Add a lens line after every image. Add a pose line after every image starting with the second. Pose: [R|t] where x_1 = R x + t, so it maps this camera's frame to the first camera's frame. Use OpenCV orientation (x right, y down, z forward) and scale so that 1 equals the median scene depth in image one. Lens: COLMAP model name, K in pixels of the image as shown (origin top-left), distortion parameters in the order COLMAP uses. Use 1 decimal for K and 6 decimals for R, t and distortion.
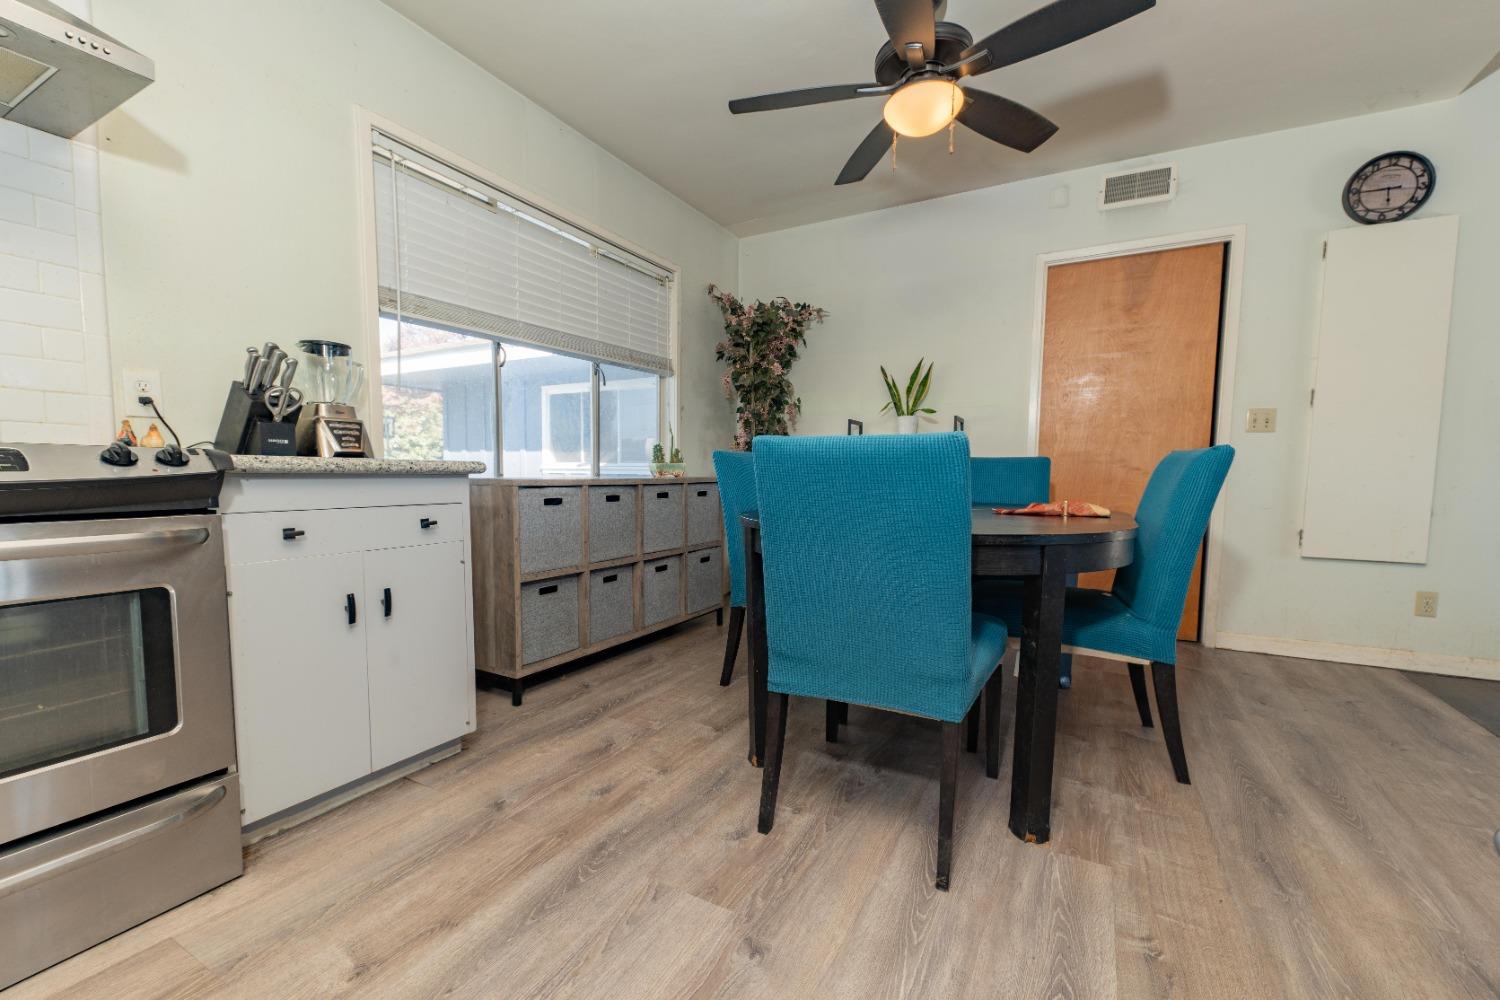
lens RADIAL K [[573.5, 0, 811.4], [0, 573.5, 517.5], [0, 0, 1]] dist [0.013112, -0.007202]
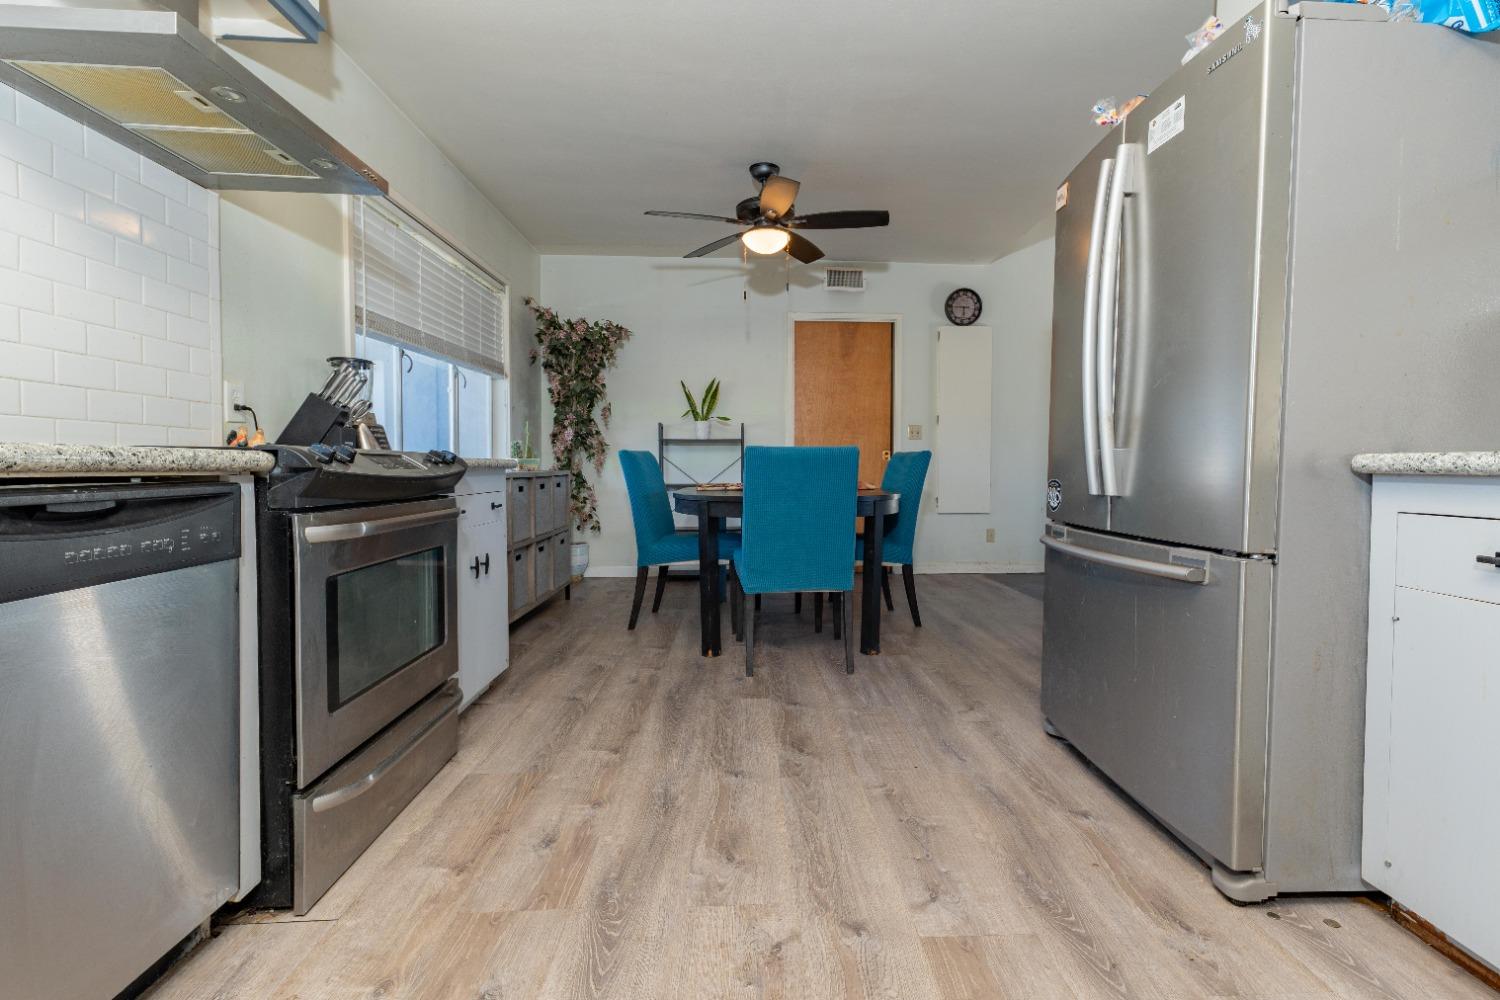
lens RADIAL K [[677.9, 0, 782.1], [0, 677.9, 488.0], [0, 0, 1]] dist [0.004066, -0.000620]
pose [[0.842867, -0.027930, 0.537397, -0.609359], [0.052023, 0.998204, -0.029715, 0.032539], [-0.535601, 0.053002, 0.842806, -0.440579]]
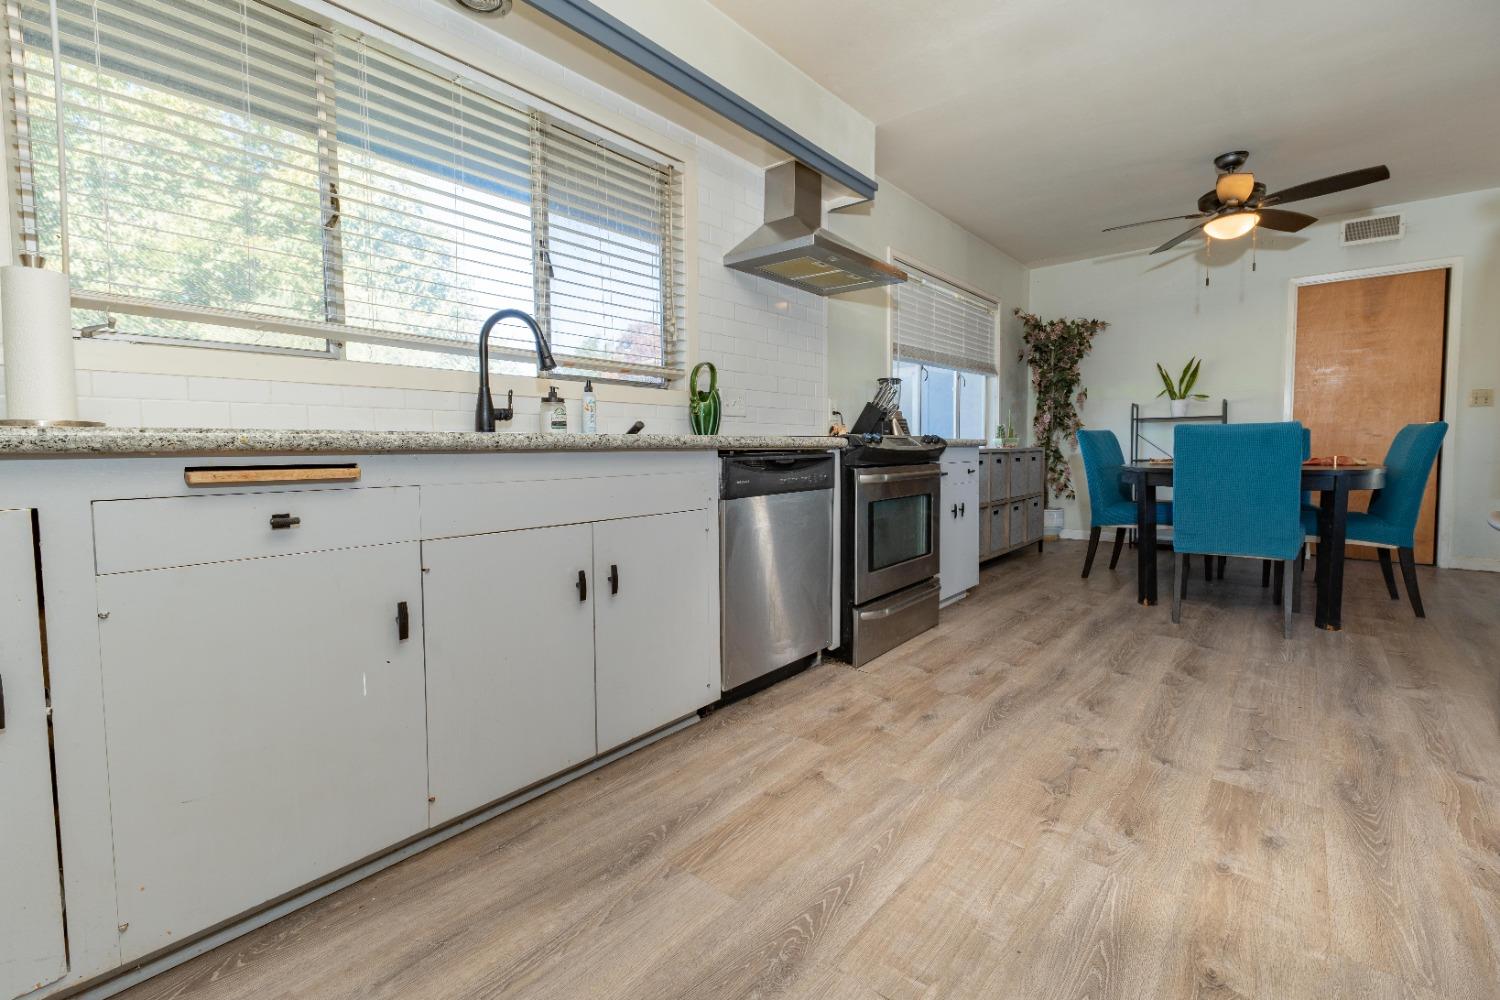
lens RADIAL K [[677.9, 0, 782.1], [0, 677.9, 488.0], [0, 0, 1]] dist [0.004066, -0.000620]
pose [[0.983408, -0.009224, -0.181172, -0.563507], [0.005457, 0.999759, -0.021280, 0.072569], [0.181324, 0.019939, 0.983221, -0.886912]]
